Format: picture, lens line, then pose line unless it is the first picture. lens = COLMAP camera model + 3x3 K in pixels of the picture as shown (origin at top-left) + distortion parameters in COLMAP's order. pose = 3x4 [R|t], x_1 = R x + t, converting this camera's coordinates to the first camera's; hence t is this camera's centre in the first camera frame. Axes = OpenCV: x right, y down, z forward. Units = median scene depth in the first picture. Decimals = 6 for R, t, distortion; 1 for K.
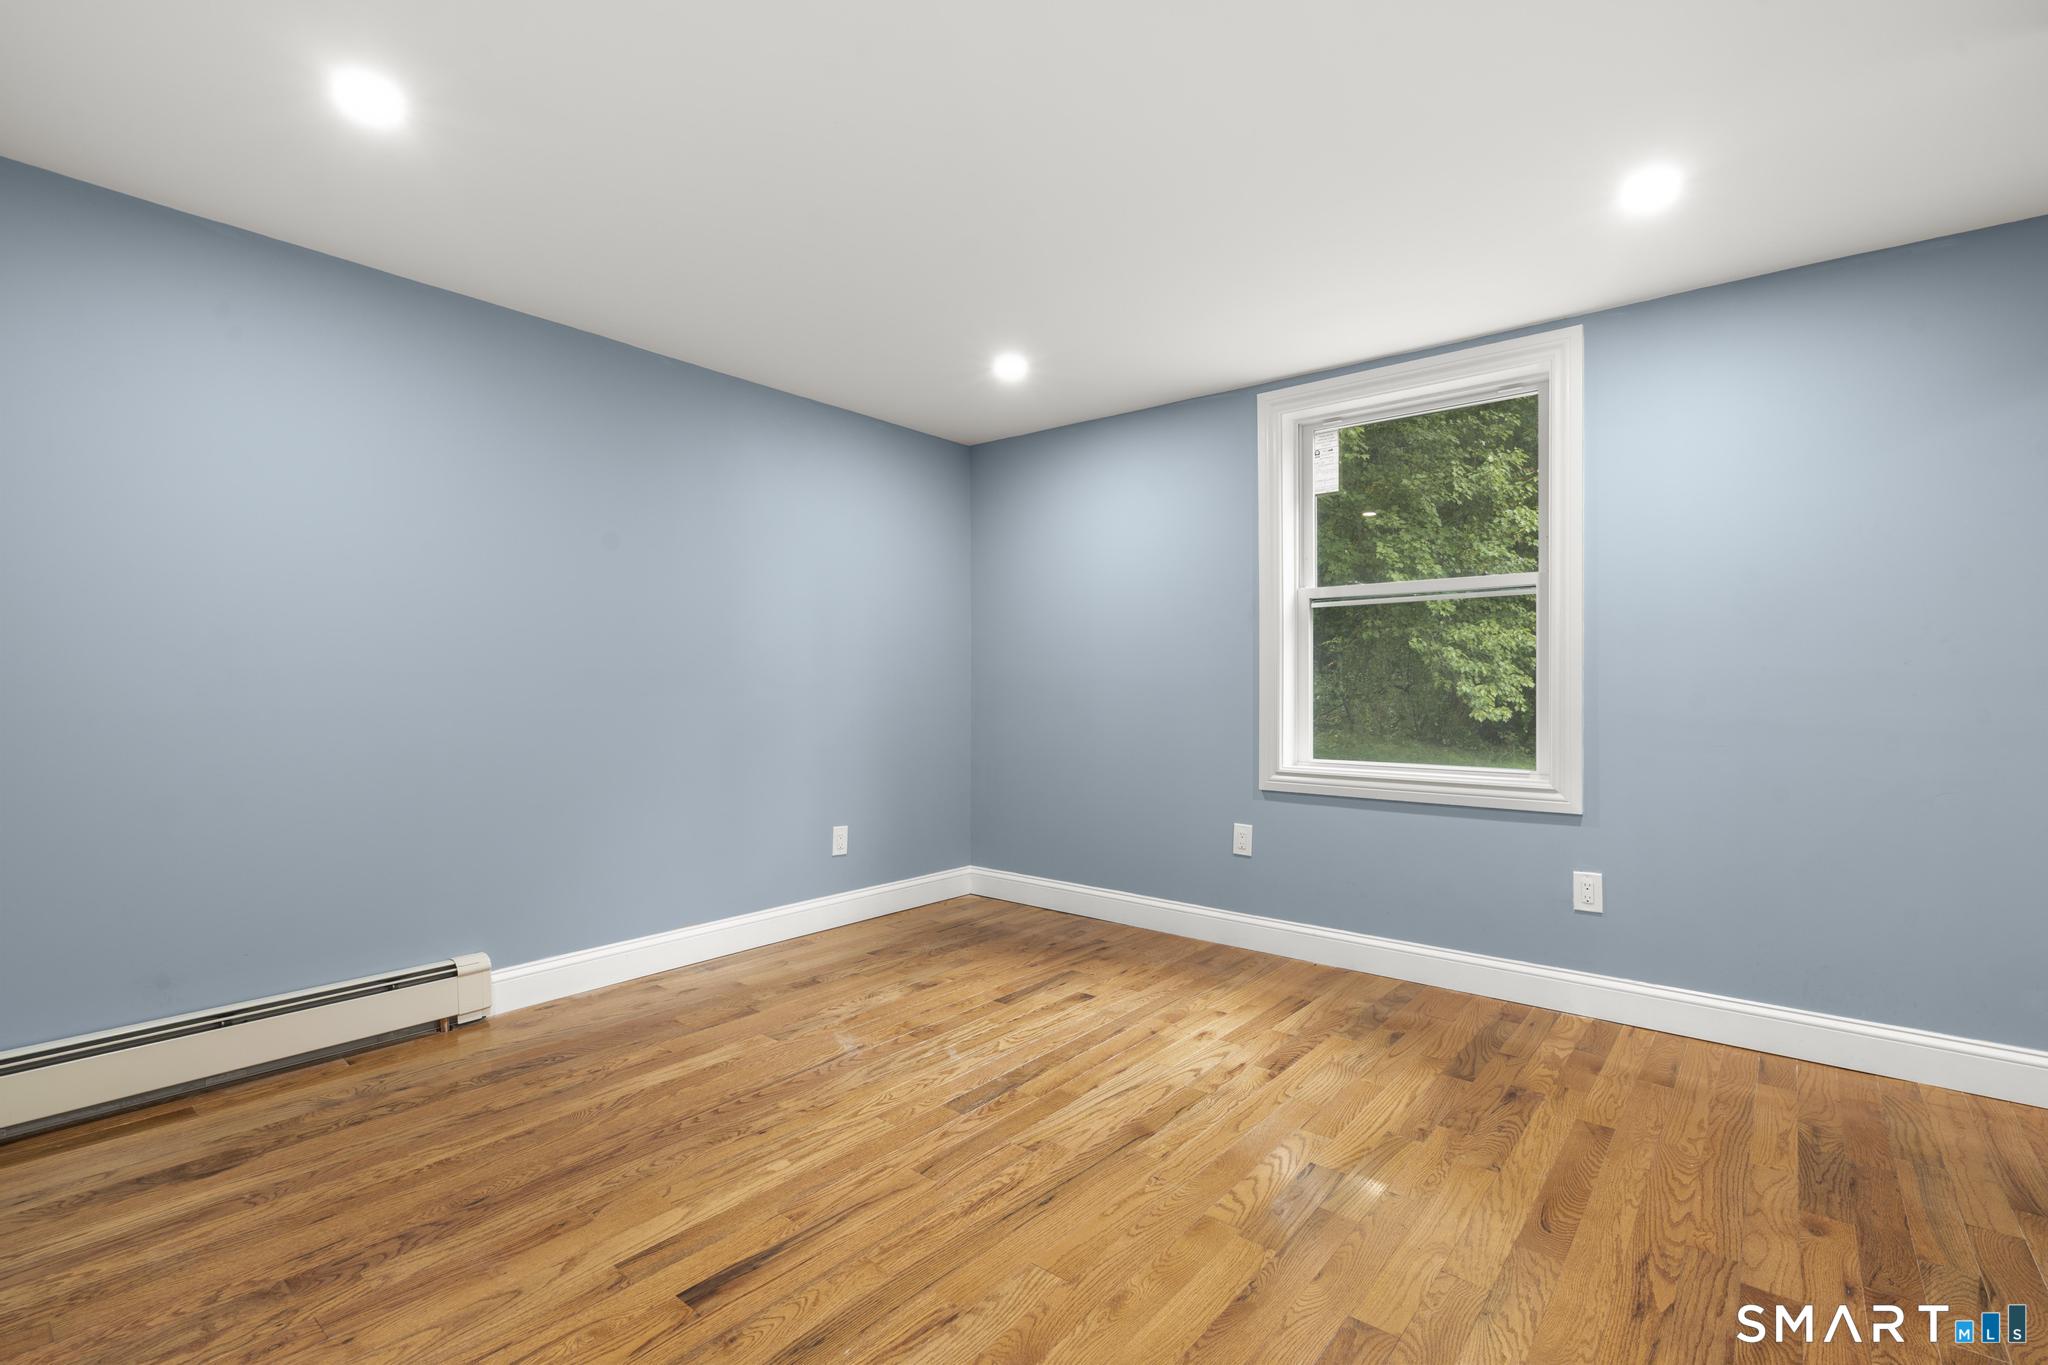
lens RADIAL K [[917.0, 0, 1026.5], [0, 917.0, 688.8], [0, 0, 1]] dist [-0.009098, 0.005159]
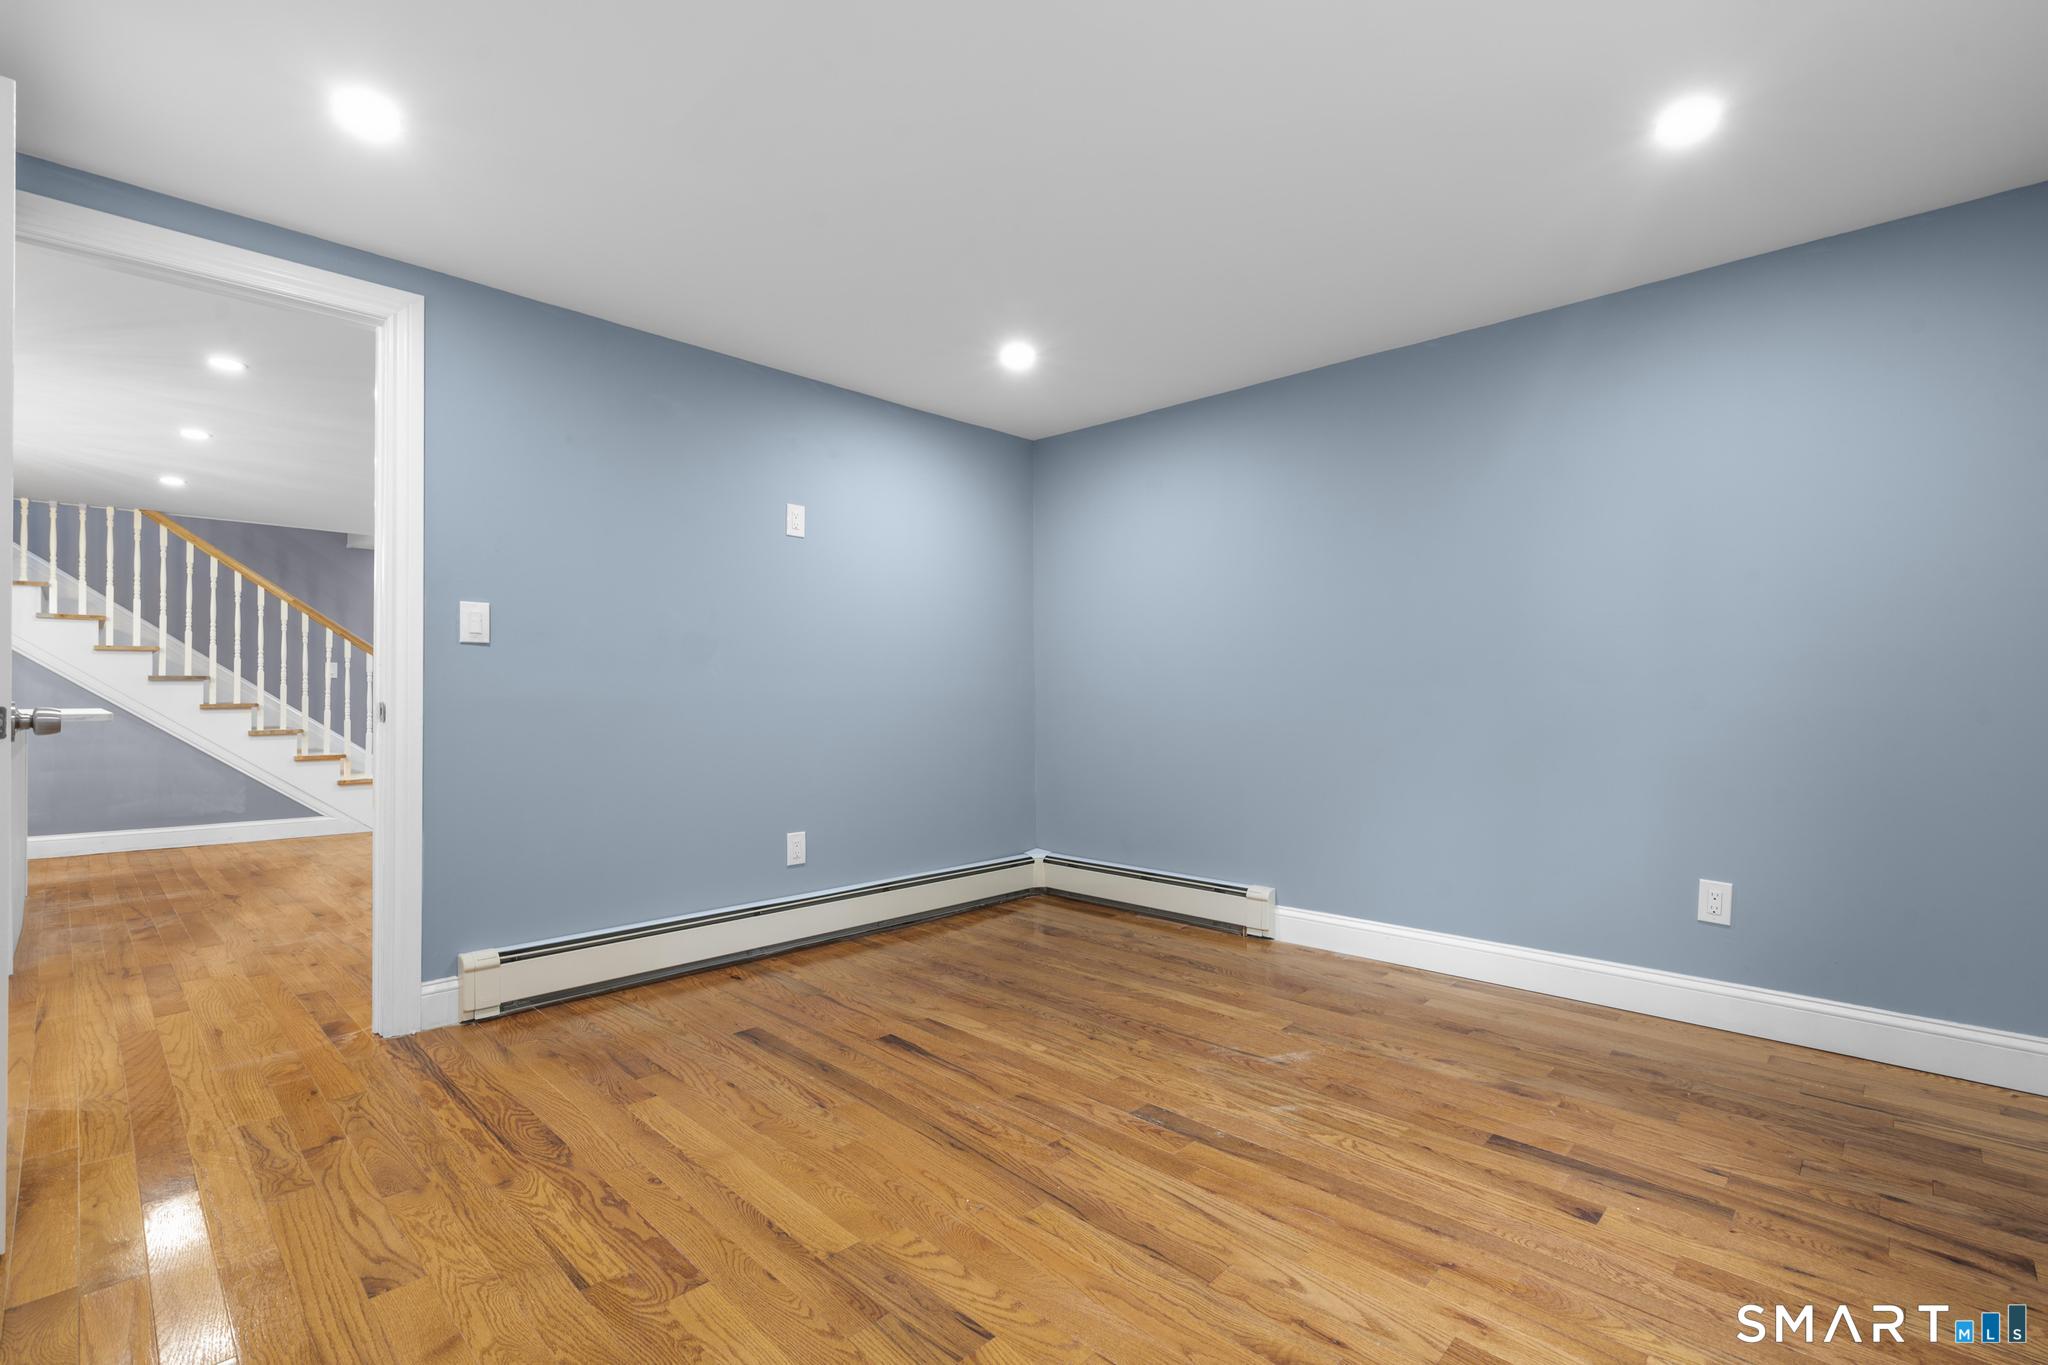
lens RADIAL K [[917.0, 0, 1026.5], [0, 917.0, 688.8], [0, 0, 1]] dist [-0.009098, 0.005159]
pose [[-0.077383, -0.003930, -0.996994, 0.694822], [0.000236, 0.999992, -0.003960, 0.014030], [0.997001, -0.000542, -0.077381, 0.738631]]
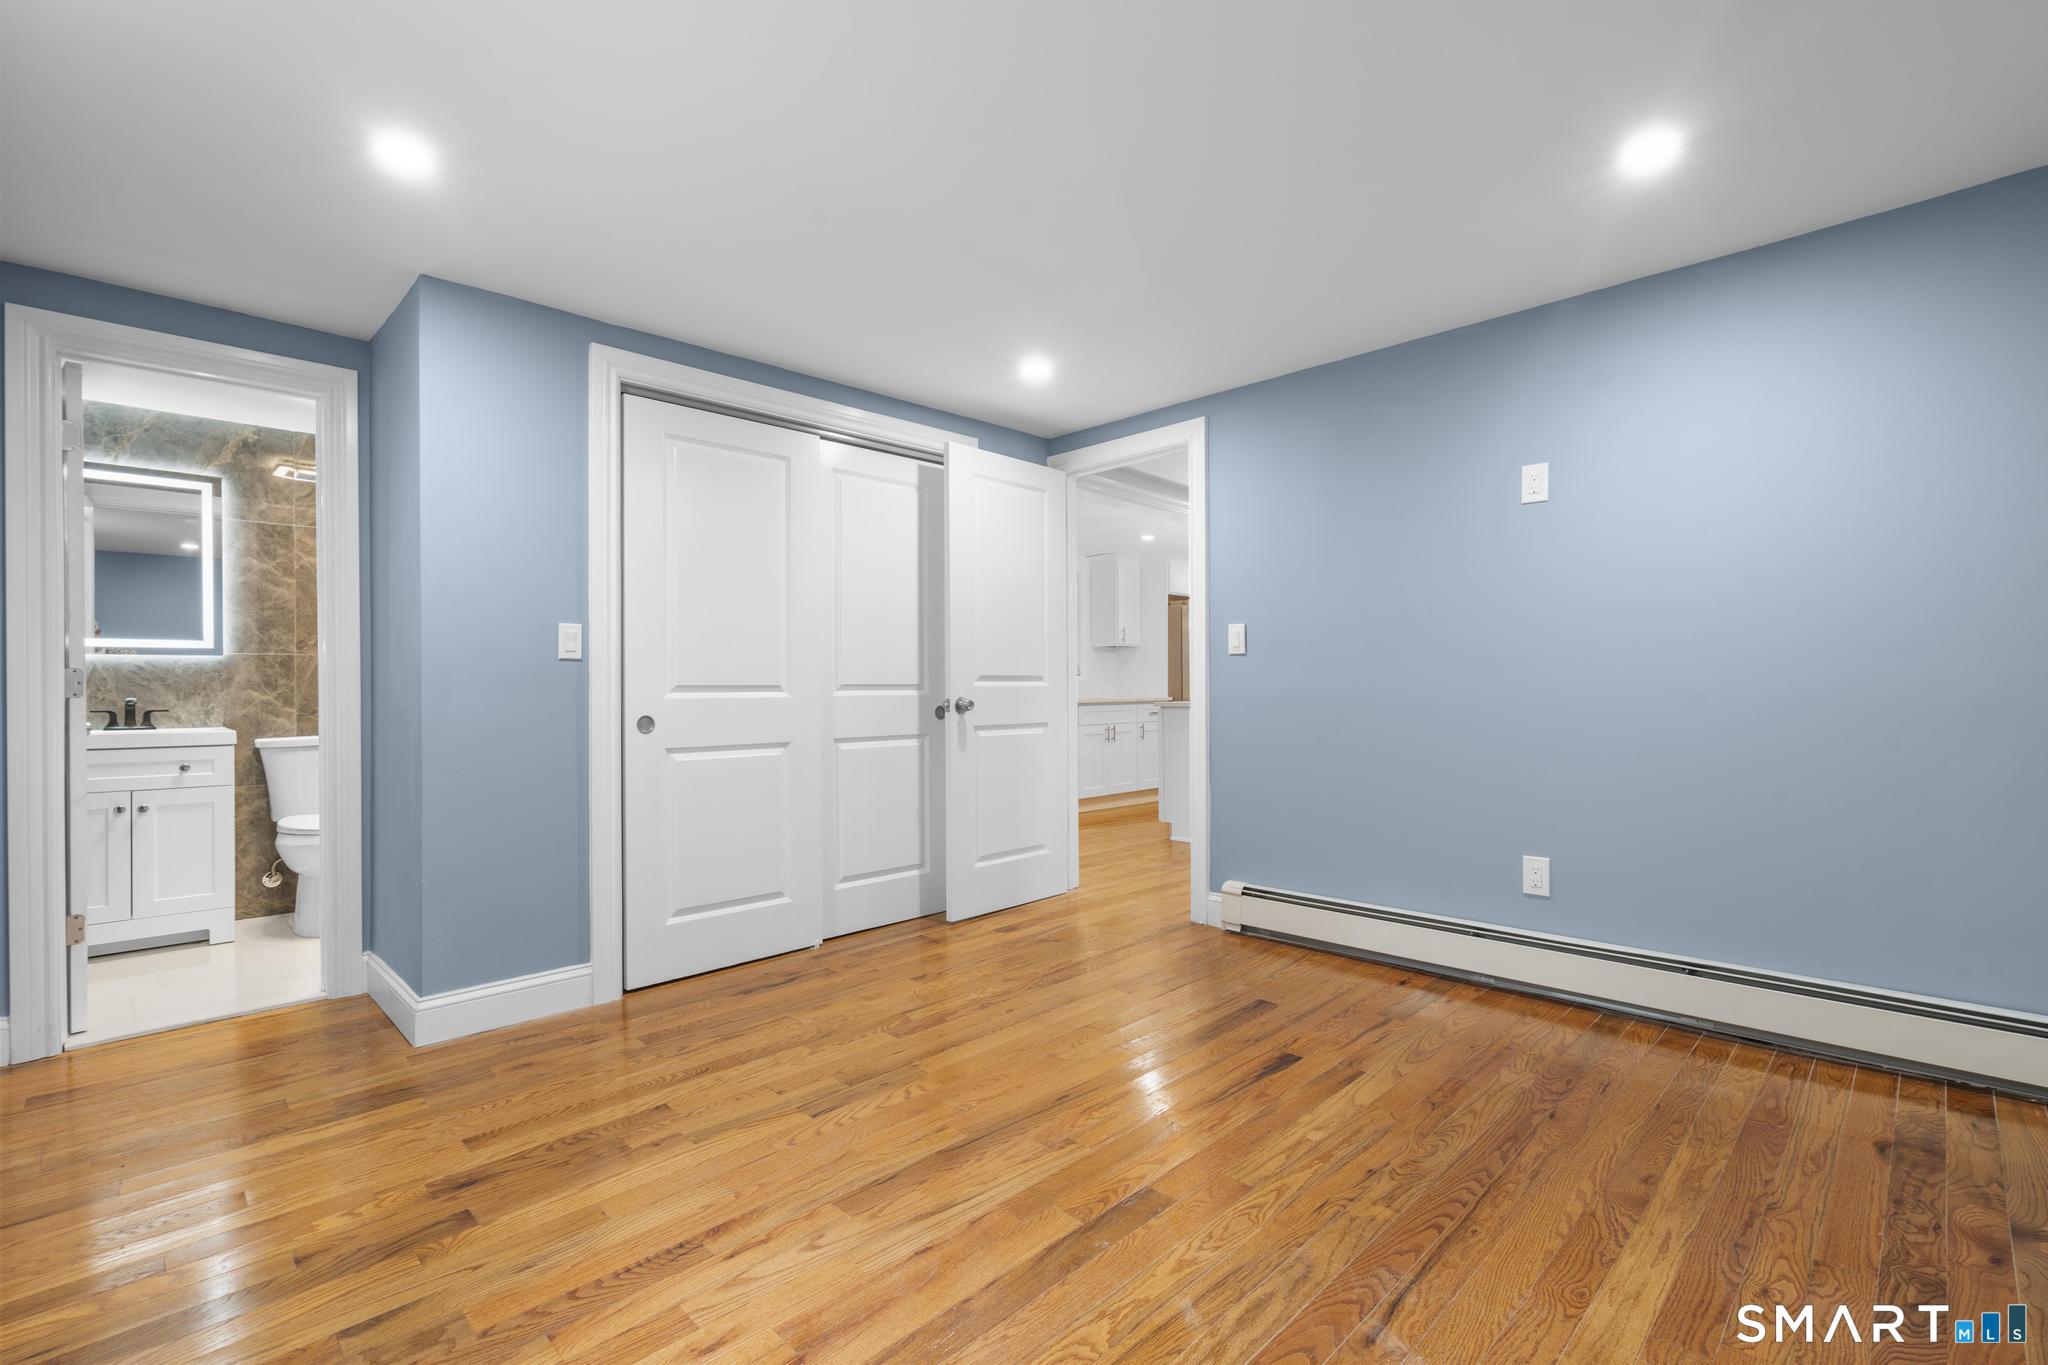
lens RADIAL K [[917.0, 0, 1026.5], [0, 917.0, 688.8], [0, 0, 1]] dist [-0.009098, 0.005159]
pose [[-0.995318, 0.008855, 0.096252, -0.033507], [0.008880, 0.999961, -0.000177, 0.008880], [-0.096249, 0.000678, -0.995357, 1.404665]]
